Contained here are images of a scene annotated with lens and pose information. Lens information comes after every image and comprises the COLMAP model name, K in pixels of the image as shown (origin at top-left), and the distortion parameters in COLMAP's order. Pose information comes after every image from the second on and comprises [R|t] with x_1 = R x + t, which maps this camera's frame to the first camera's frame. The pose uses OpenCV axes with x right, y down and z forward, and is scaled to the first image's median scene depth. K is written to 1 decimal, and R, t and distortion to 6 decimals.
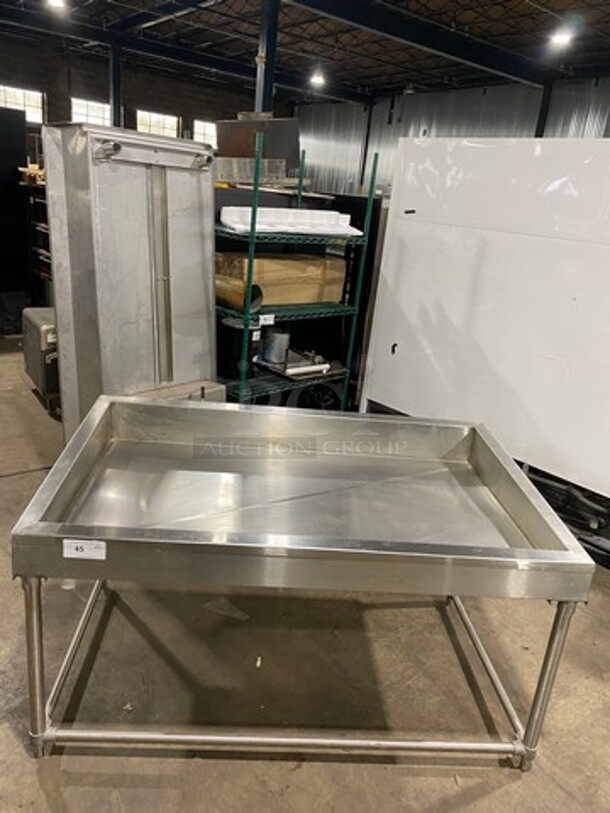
lens RADIAL K [[616.0, 0, 301.6], [0, 616.0, 402.8], [0, 0, 1]] dist [0.035019, -0.035658]
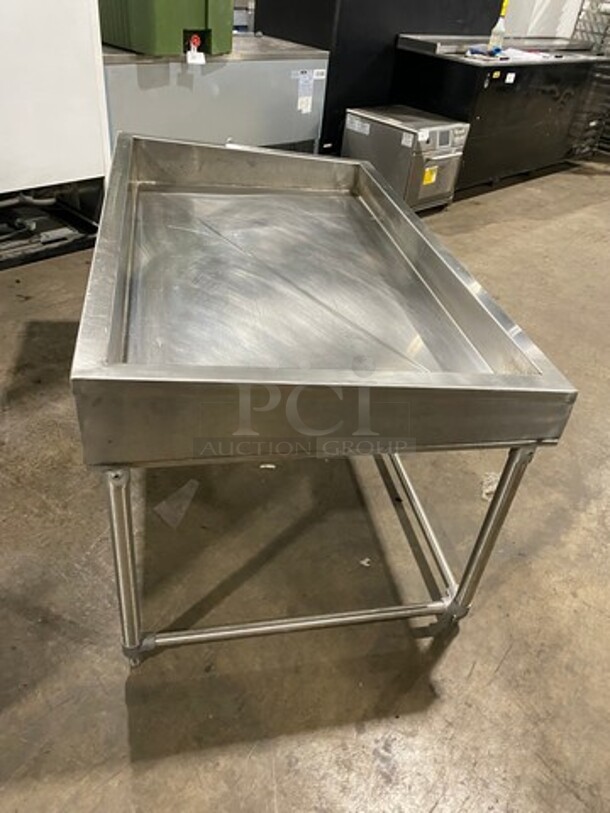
lens RADIAL K [[616.0, 0, 301.6], [0, 616.0, 402.8], [0, 0, 1]] dist [0.035019, -0.035658]
pose [[-0.119983, -0.670608, 0.732045, -0.590608], [0.209618, 0.703635, 0.678939, -0.222110], [-0.970394, 0.234911, 0.056147, 0.764335]]
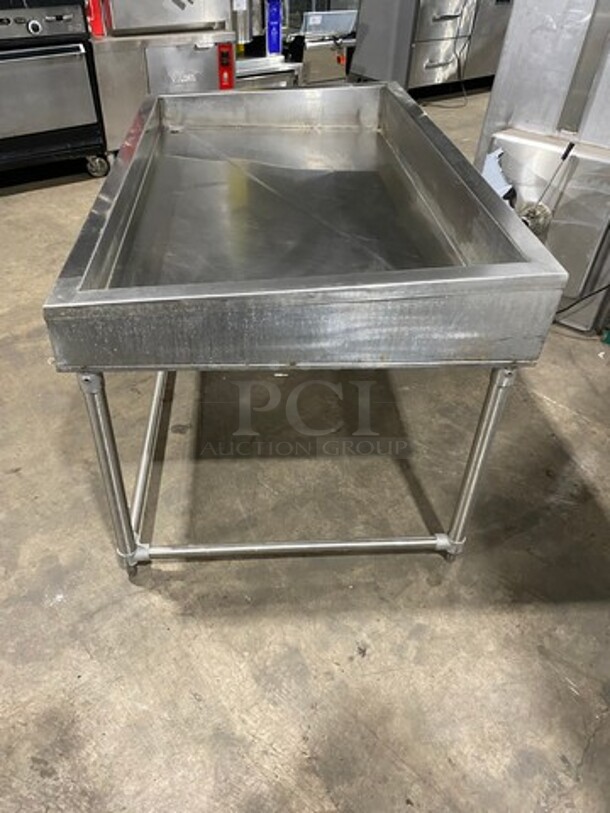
lens RADIAL K [[616.0, 0, 301.6], [0, 616.0, 402.8], [0, 0, 1]] dist [0.035019, -0.035658]
pose [[0.017987, 0.543828, -0.839004, 0.685437], [-0.353988, 0.788251, 0.503342, -0.047882], [0.935077, 0.287944, 0.206687, 0.733681]]
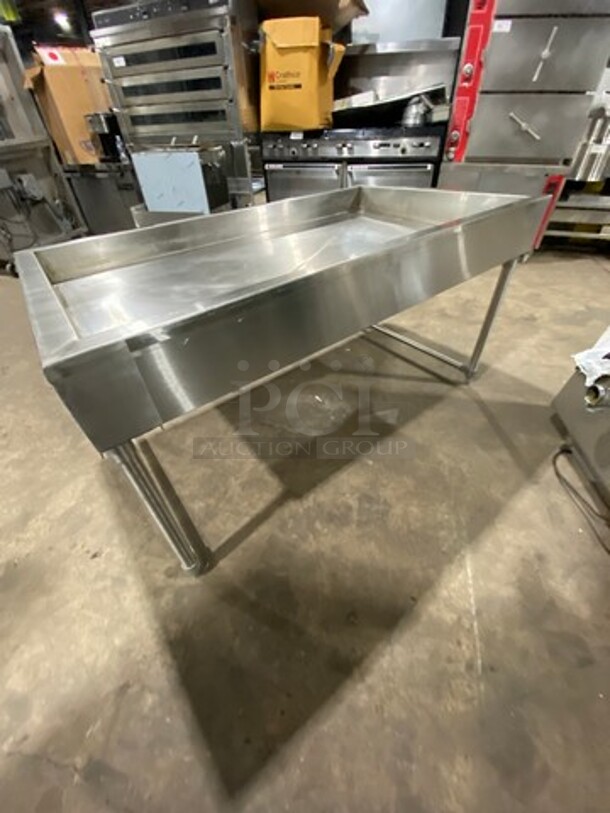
lens RADIAL K [[327.8, 0, 305.0], [0, 327.8, 406.5], [0, 0, 1]] dist [0.016305, -0.017866]
pose [[-0.821691, 0.323687, -0.469095, 0.262691], [-0.231907, 0.561962, 0.793989, -0.121687], [0.520617, 0.761200, -0.386694, 1.117112]]
